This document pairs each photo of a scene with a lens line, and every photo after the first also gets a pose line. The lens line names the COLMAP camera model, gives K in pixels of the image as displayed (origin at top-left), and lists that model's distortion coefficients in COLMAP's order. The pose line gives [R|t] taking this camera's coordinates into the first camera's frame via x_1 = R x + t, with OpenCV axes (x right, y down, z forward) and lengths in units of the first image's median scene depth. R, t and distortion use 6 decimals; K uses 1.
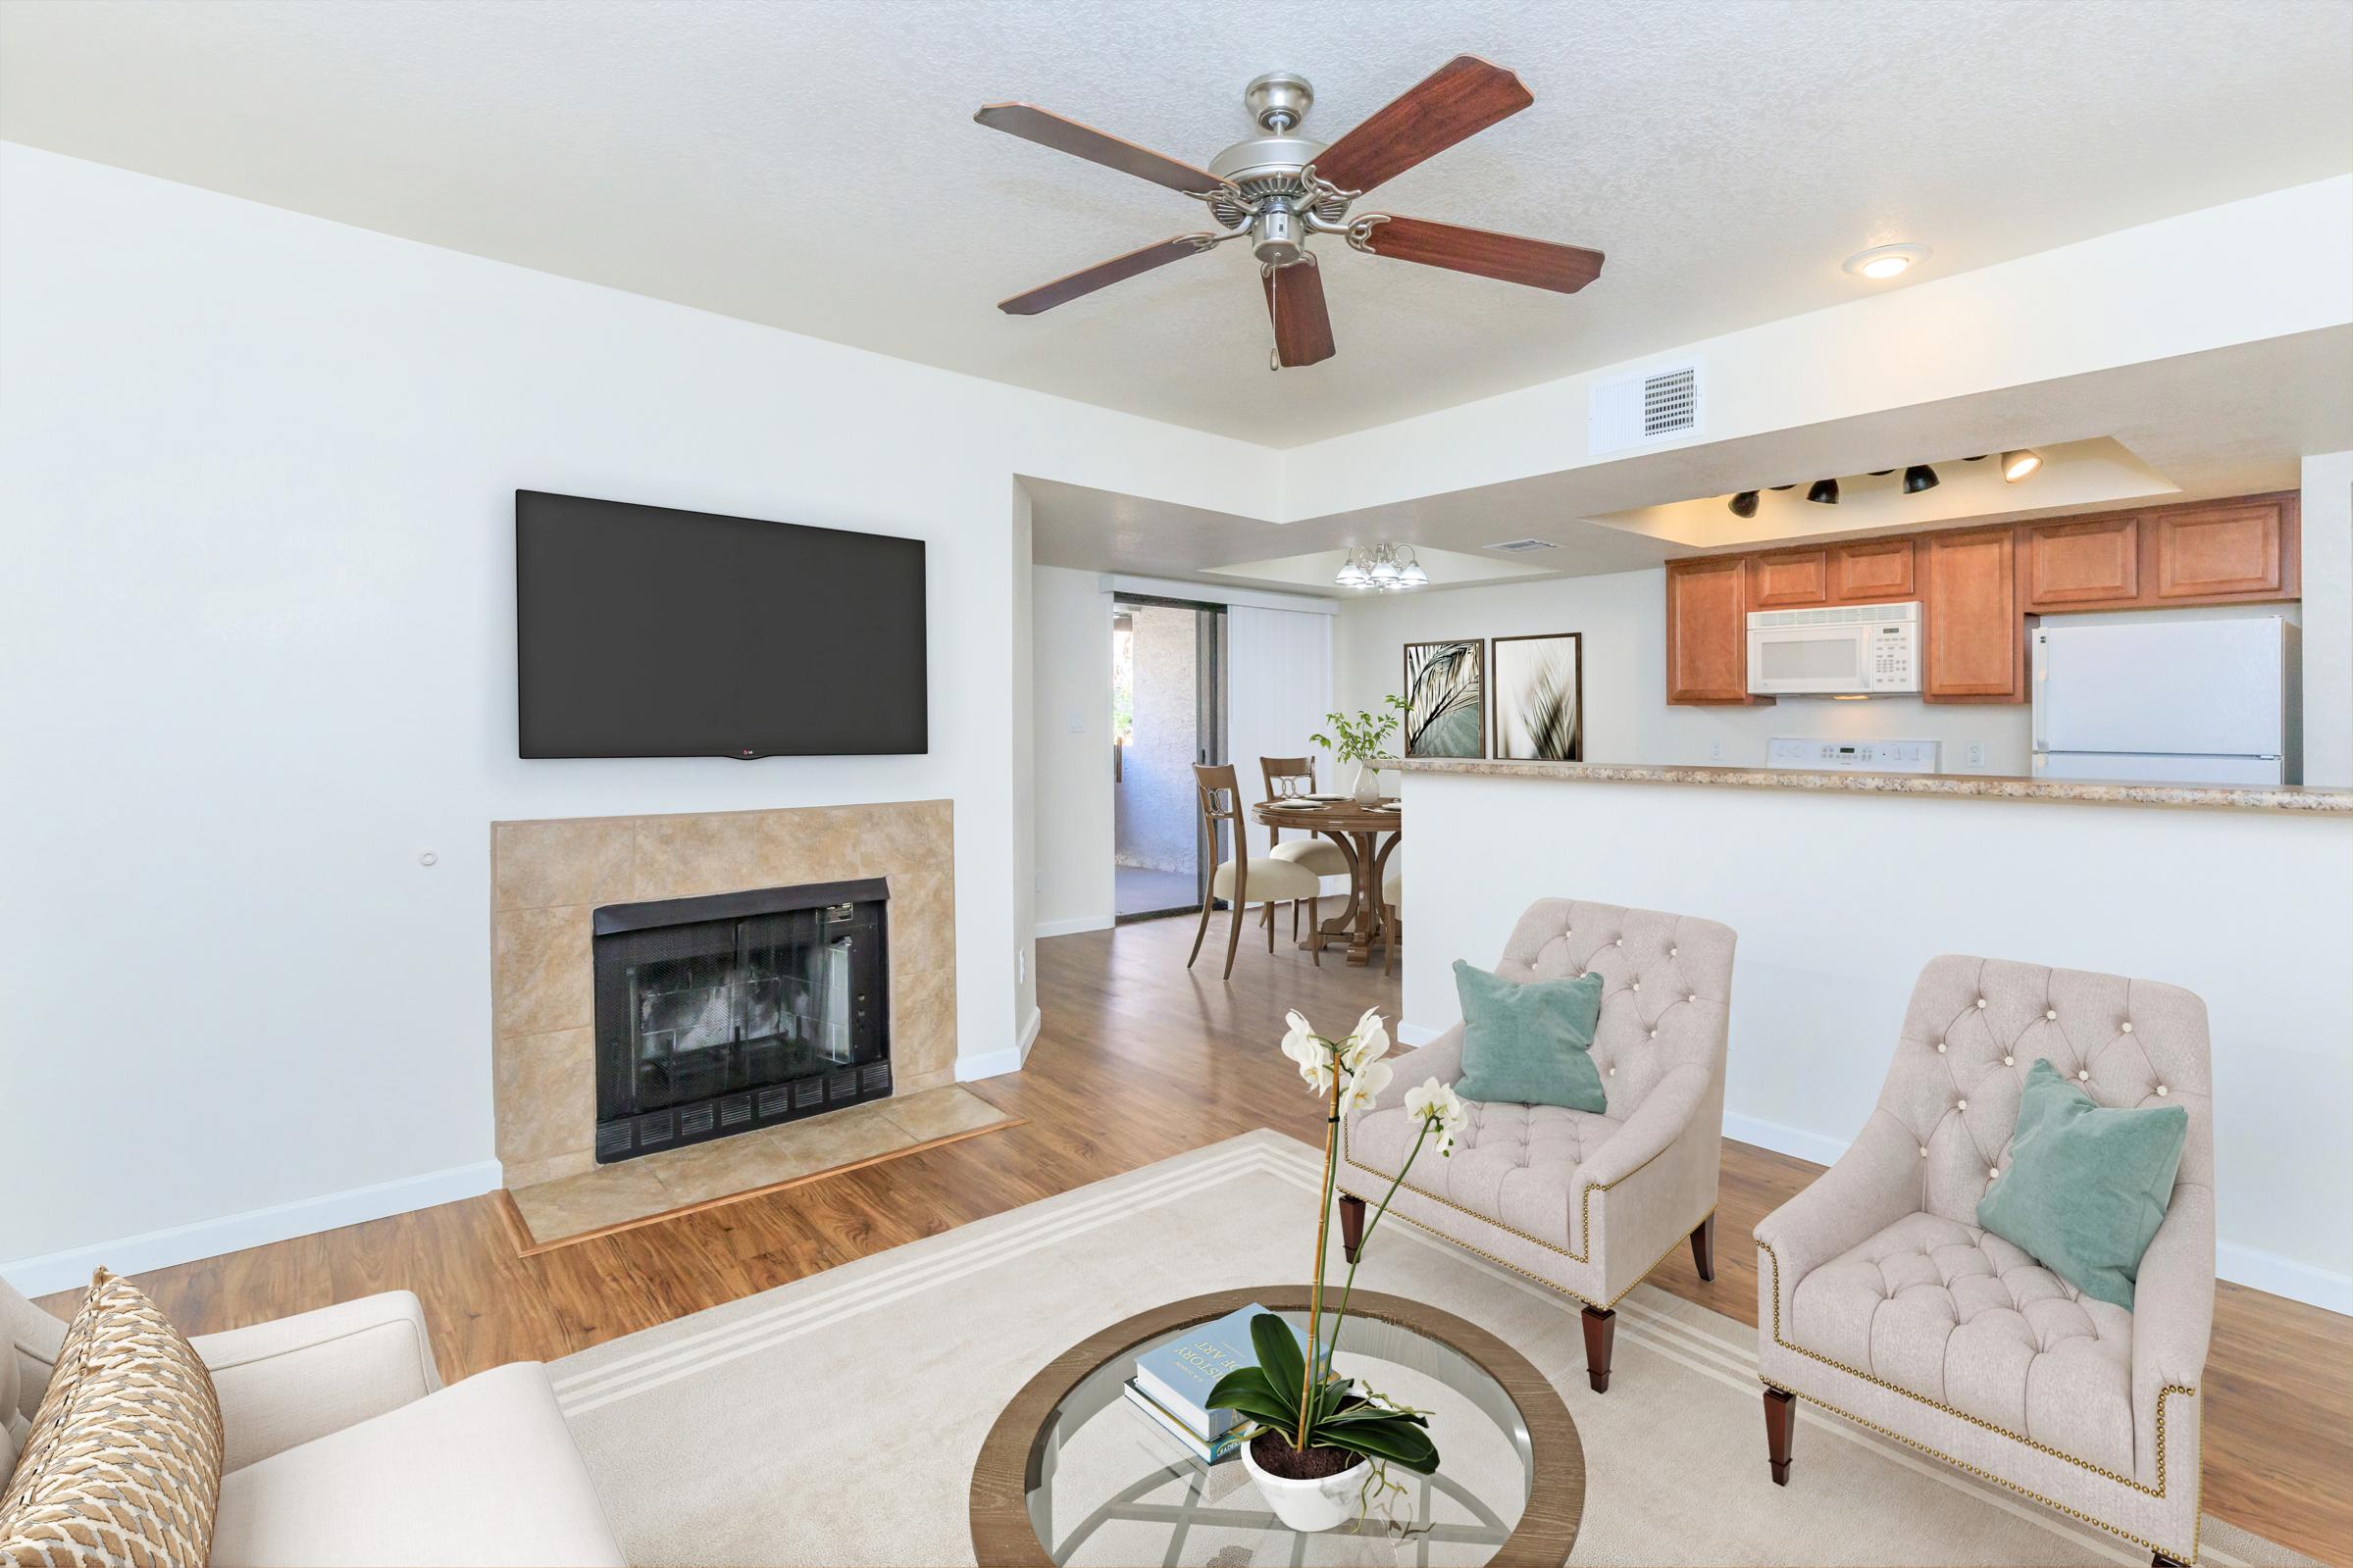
lens RADIAL K [[1073.4, 0, 1209.2], [0, 1073.4, 727.9], [0, 0, 1]] dist [-0.000321, -0.000116]
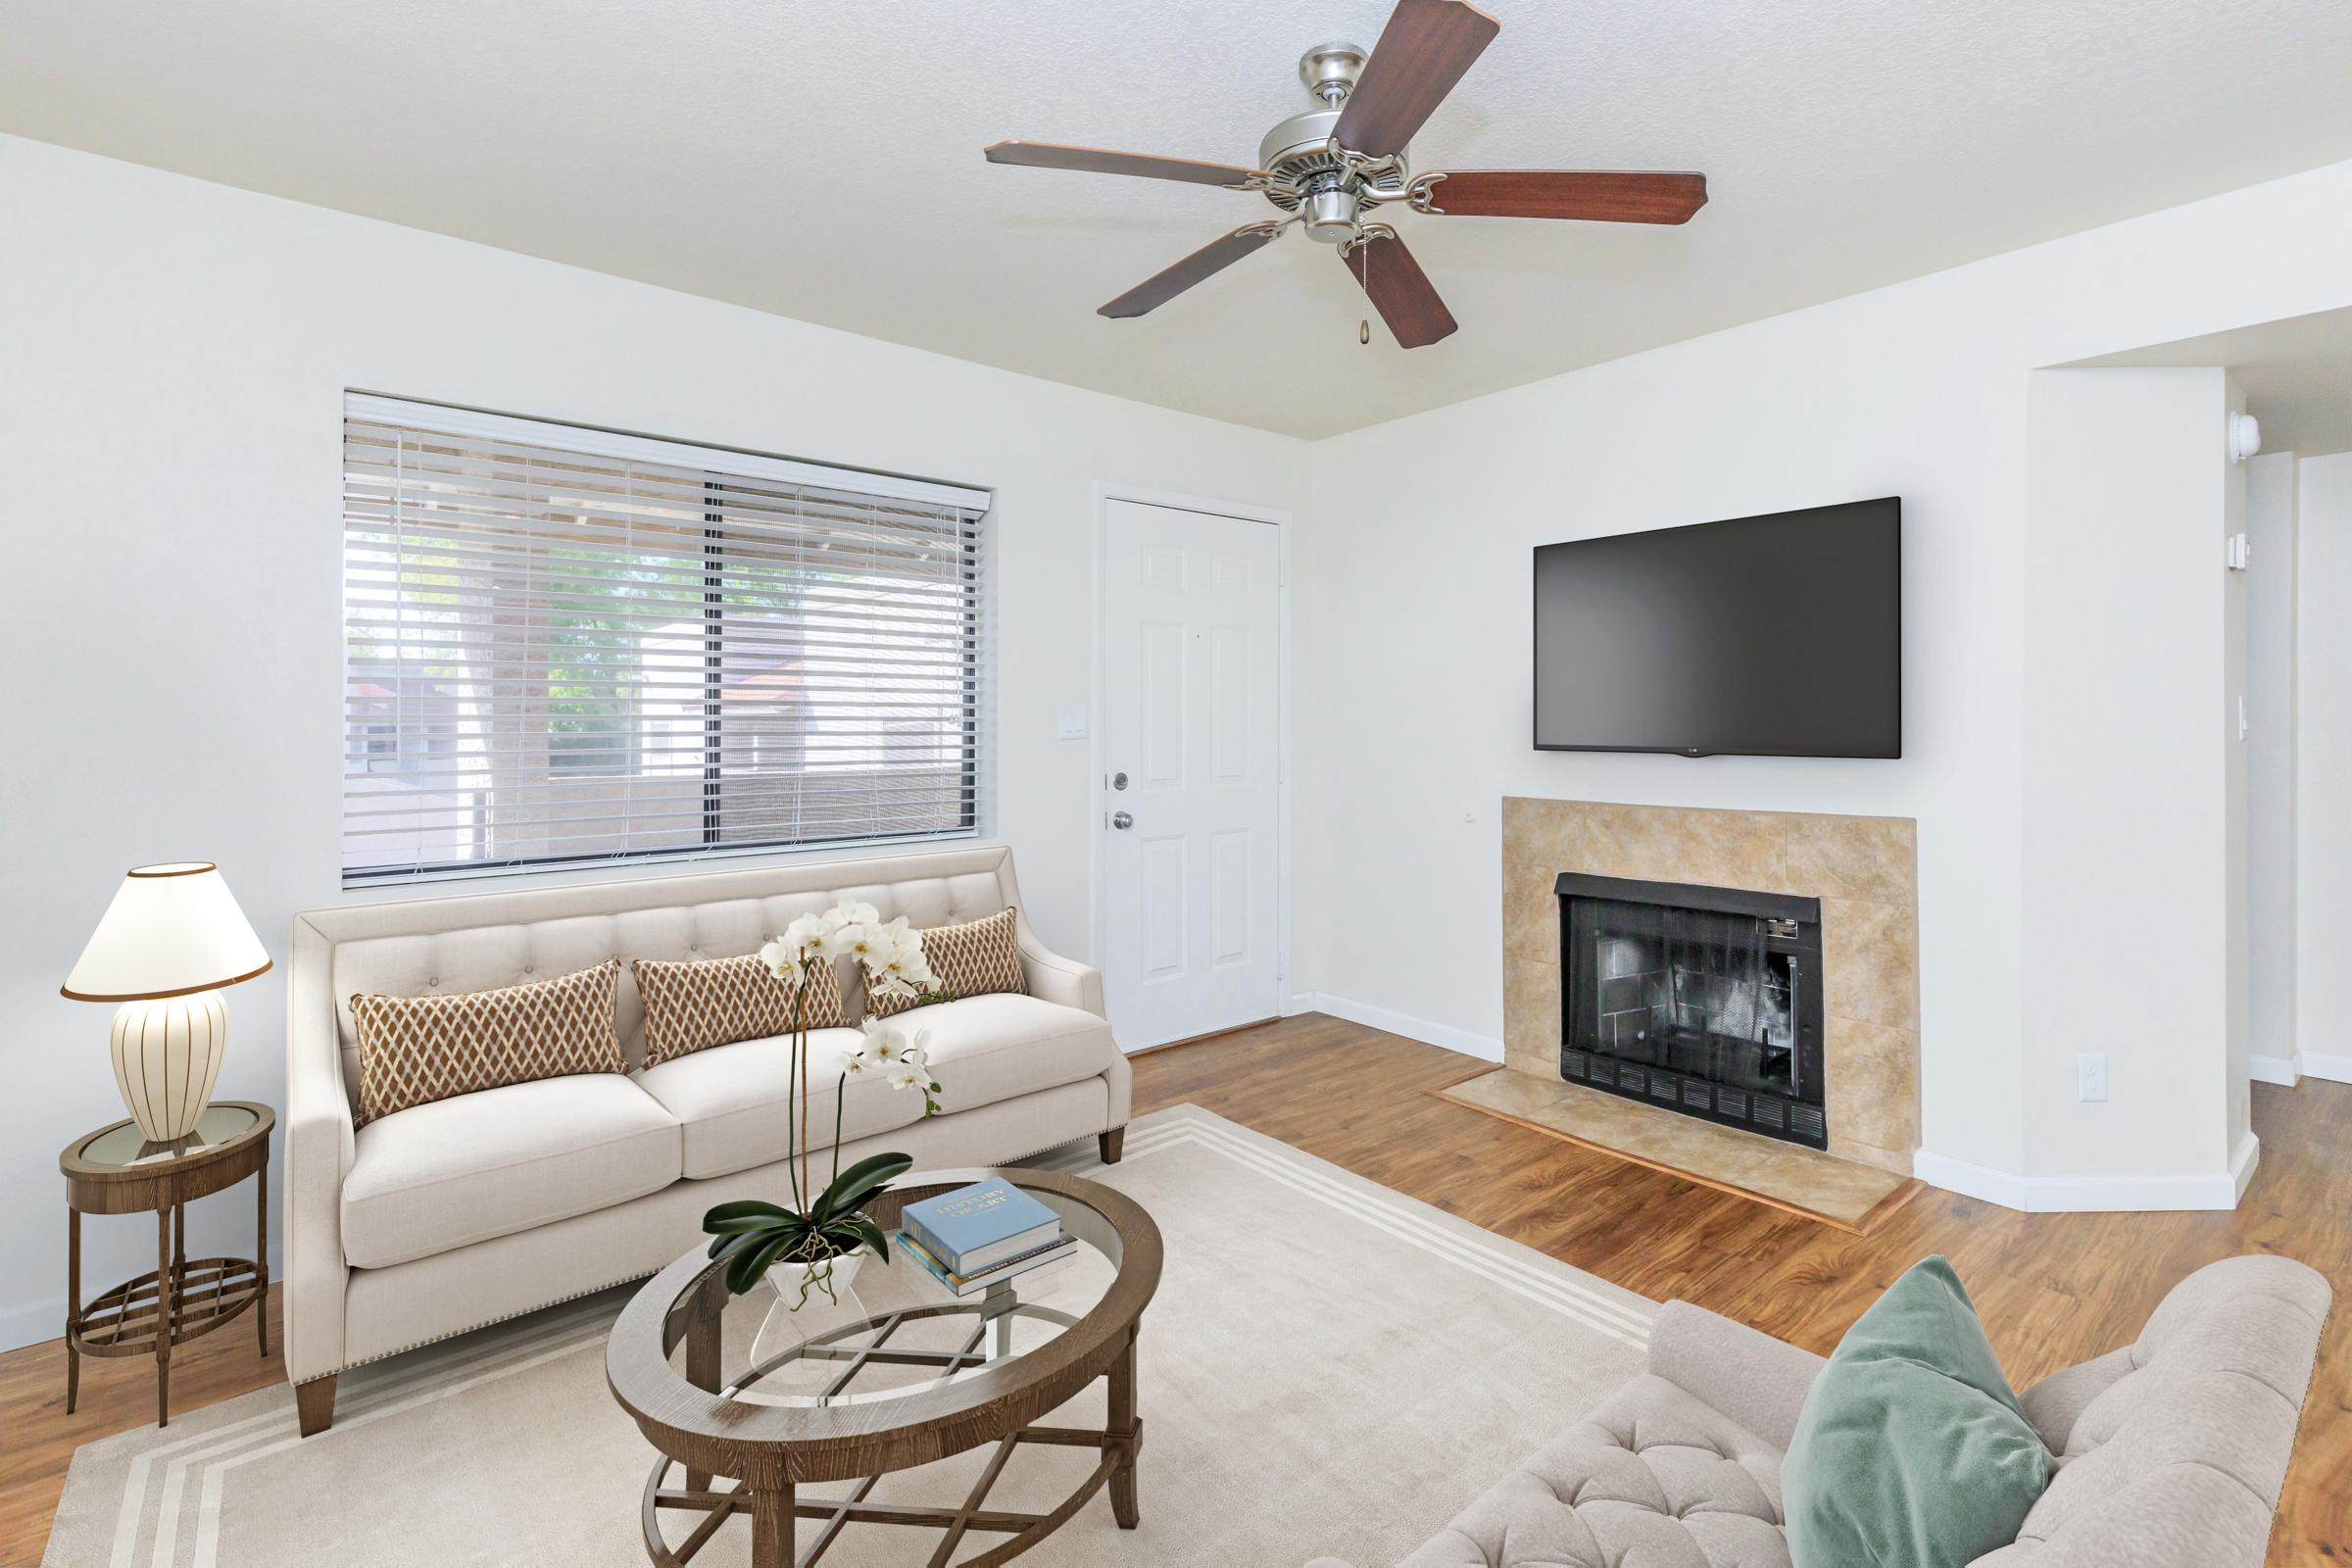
lens RADIAL K [[1073.1, 0, 1208.7], [0, 1073.1, 727.9], [0, 0, 1]] dist [-0.000321, -0.000116]
pose [[-0.009510, -0.002184, -0.999952, 0.617495], [0.002142, 0.999995, -0.002205, 0.000940], [0.999952, -0.002163, -0.009506, 0.543685]]
